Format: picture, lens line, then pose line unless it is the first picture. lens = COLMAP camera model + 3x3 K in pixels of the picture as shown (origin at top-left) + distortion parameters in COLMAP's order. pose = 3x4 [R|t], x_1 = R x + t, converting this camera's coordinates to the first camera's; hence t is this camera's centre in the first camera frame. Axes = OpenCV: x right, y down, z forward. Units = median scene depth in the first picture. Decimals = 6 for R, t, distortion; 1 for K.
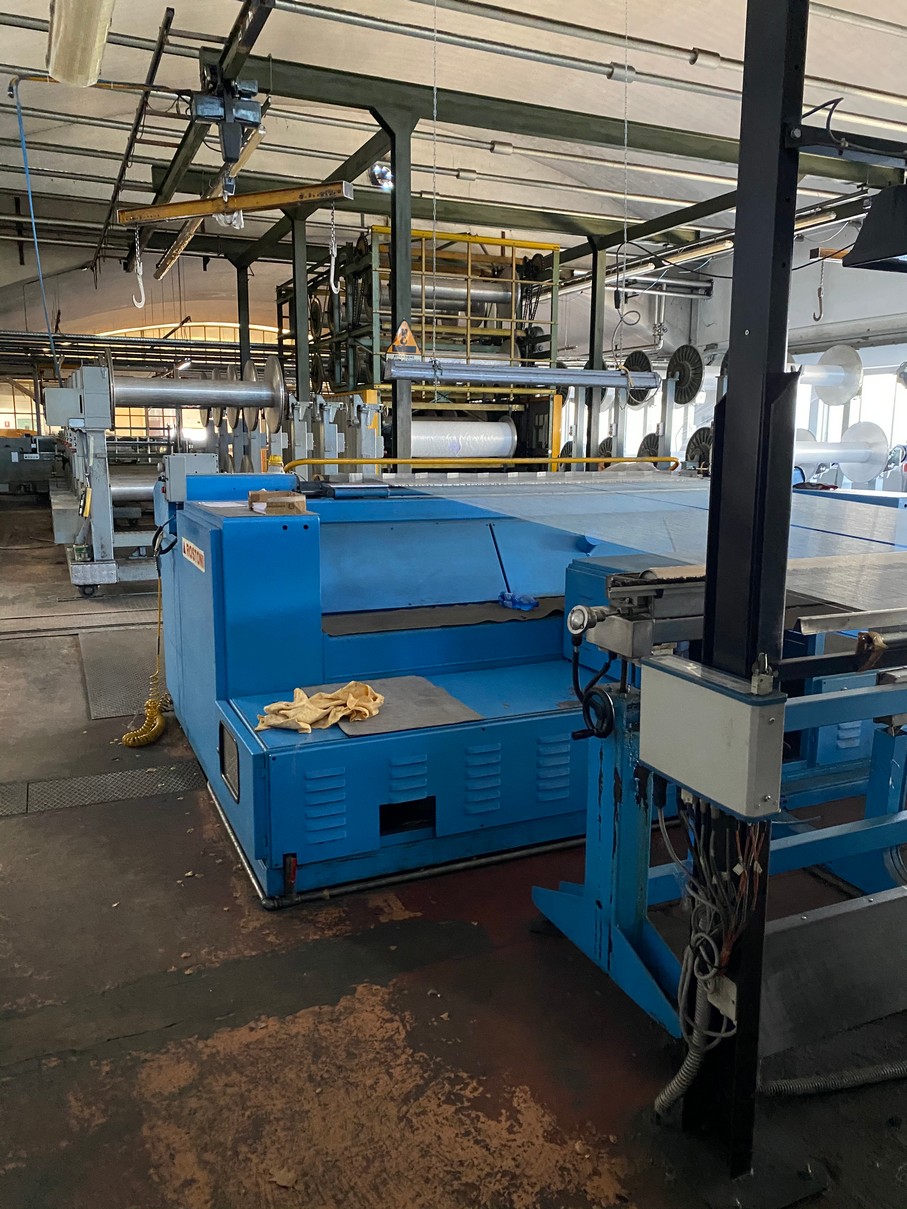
lens RADIAL K [[918.6, 0, 453.5], [0, 918.6, 604.5], [0, 0, 1]] dist [0.082068, -0.148699]
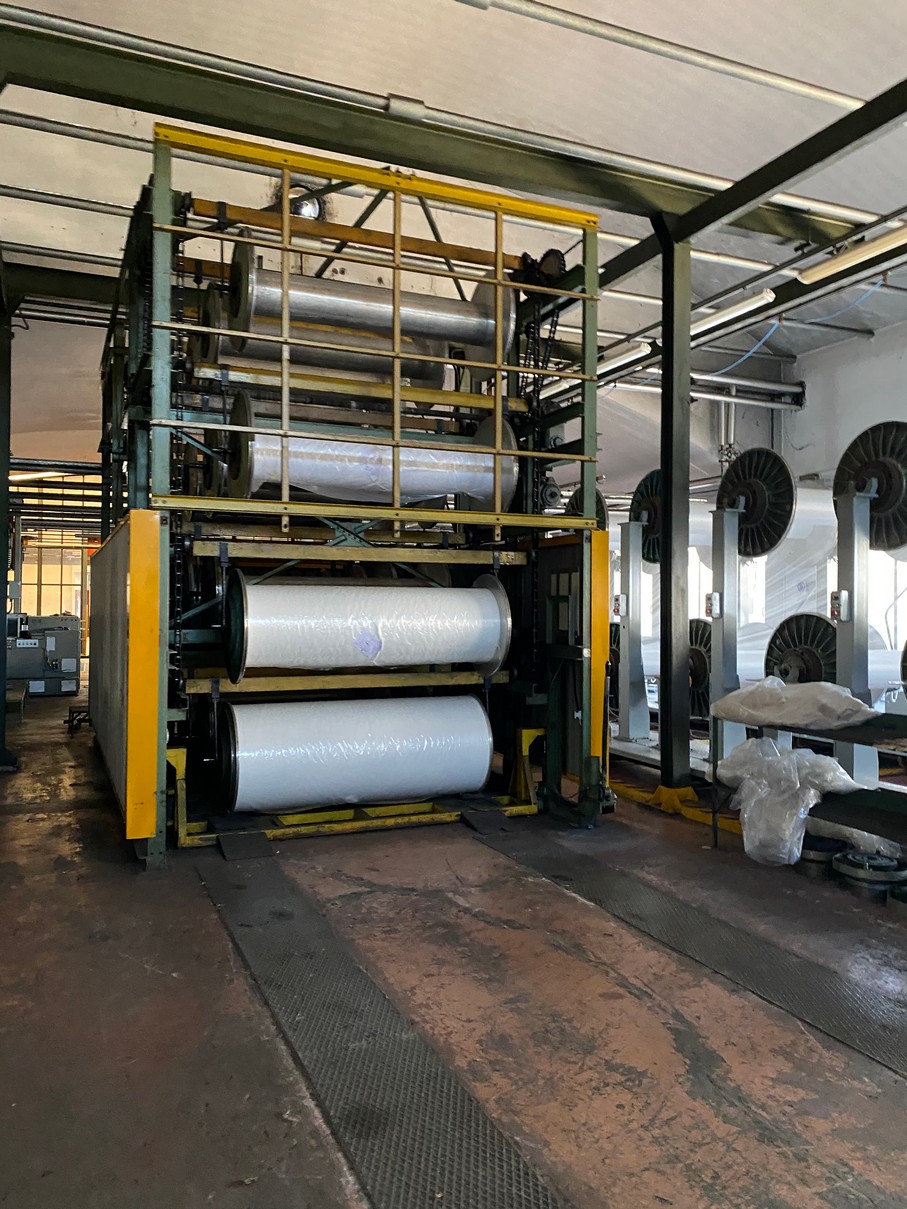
lens RADIAL K [[918.6, 0, 453.5], [0, 918.6, 604.5], [0, 0, 1]] dist [0.082068, -0.148699]
pose [[0.999999, -0.000301, 0.001301, 0.039550], [0.000530, 0.983787, -0.179342, -0.108007], [-0.001226, 0.179342, 0.983786, 0.552206]]
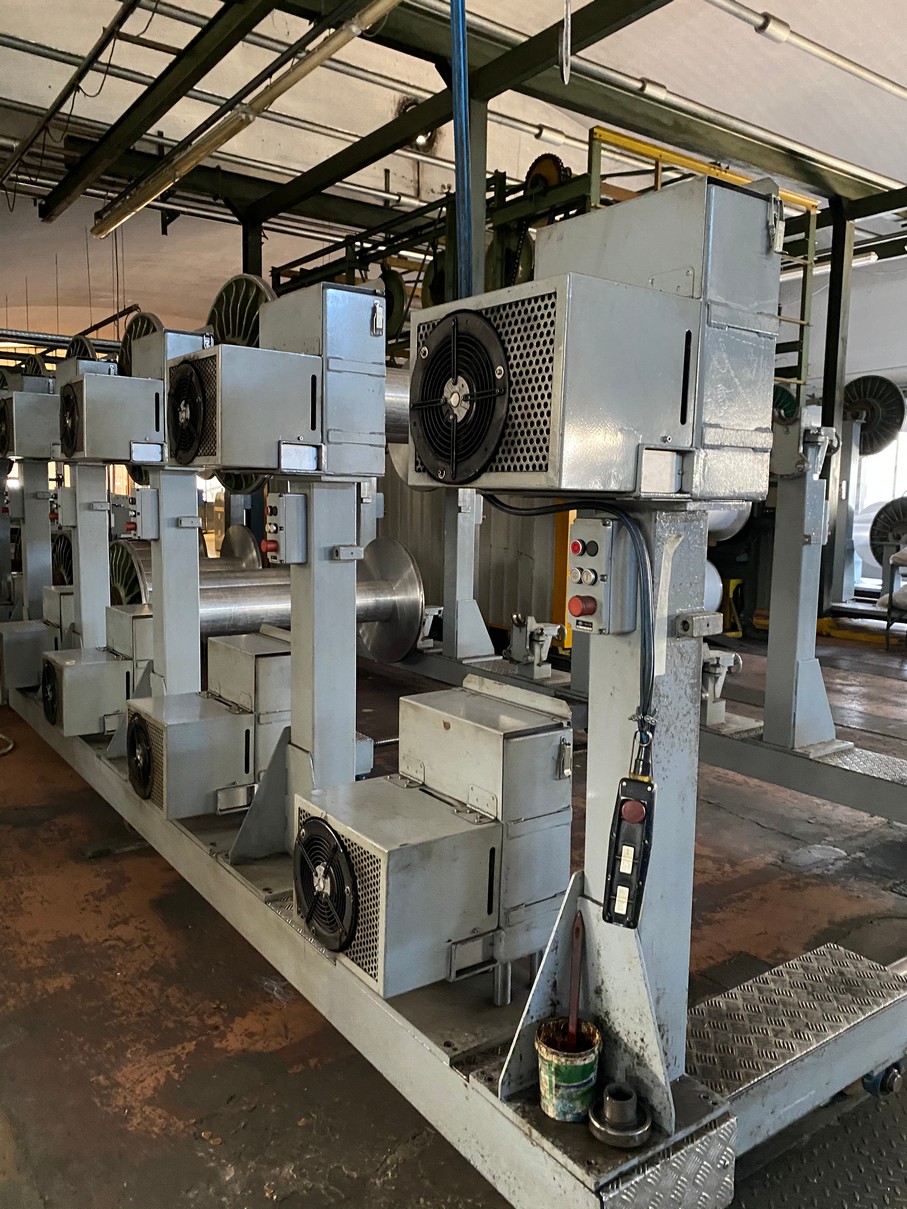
lens RADIAL K [[918.6, 0, 453.5], [0, 918.6, 604.5], [0, 0, 1]] dist [0.082068, -0.148699]
pose [[0.979473, -0.011130, 0.201266, -0.248694], [0.021878, 0.998446, -0.051253, -0.082281], [-0.200383, 0.054604, 0.978195, 0.425289]]
